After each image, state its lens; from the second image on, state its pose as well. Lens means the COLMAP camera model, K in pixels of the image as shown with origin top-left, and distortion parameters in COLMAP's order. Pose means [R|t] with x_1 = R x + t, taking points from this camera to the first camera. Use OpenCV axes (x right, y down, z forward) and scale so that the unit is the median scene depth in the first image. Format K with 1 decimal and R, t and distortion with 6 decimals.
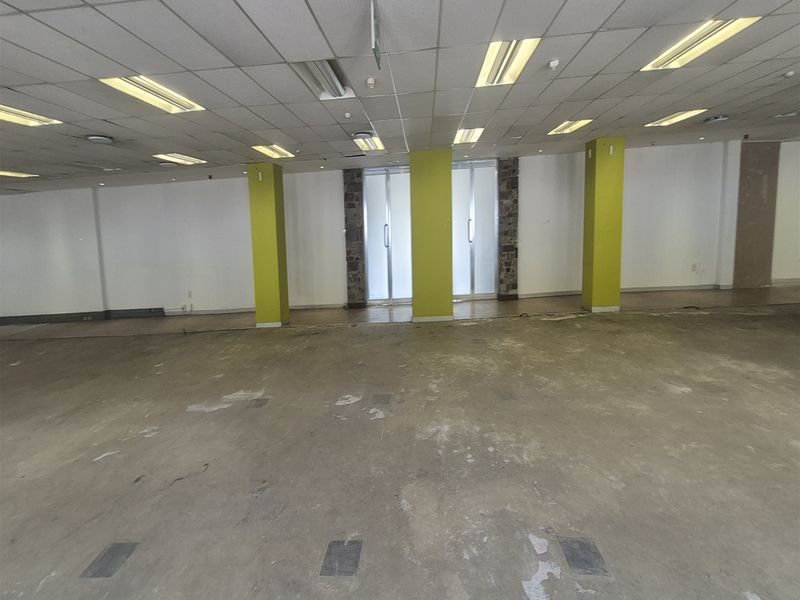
lens RADIAL K [[323.6, 0, 401.0], [0, 323.6, 248.8], [0, 0, 1]] dist [0.004067, 0.000135]
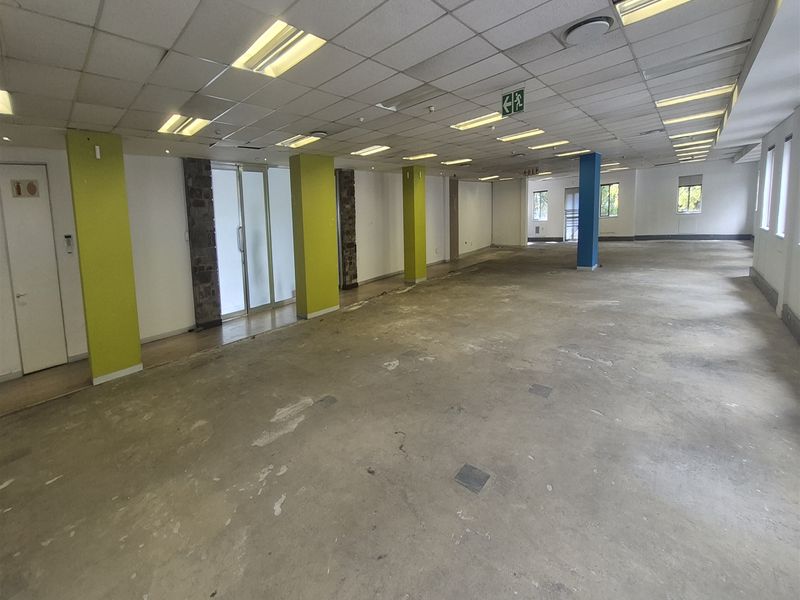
lens RADIAL K [[324.3, 0, 393.0], [0, 324.3, 259.9], [0, 0, 1]] dist [-0.000662, 0.000063]
pose [[0.634562, -0.085979, 0.768074, -0.658442], [0.088390, 0.995346, 0.038395, 0.027356], [-0.767801, 0.043526, 0.639208, 0.144579]]
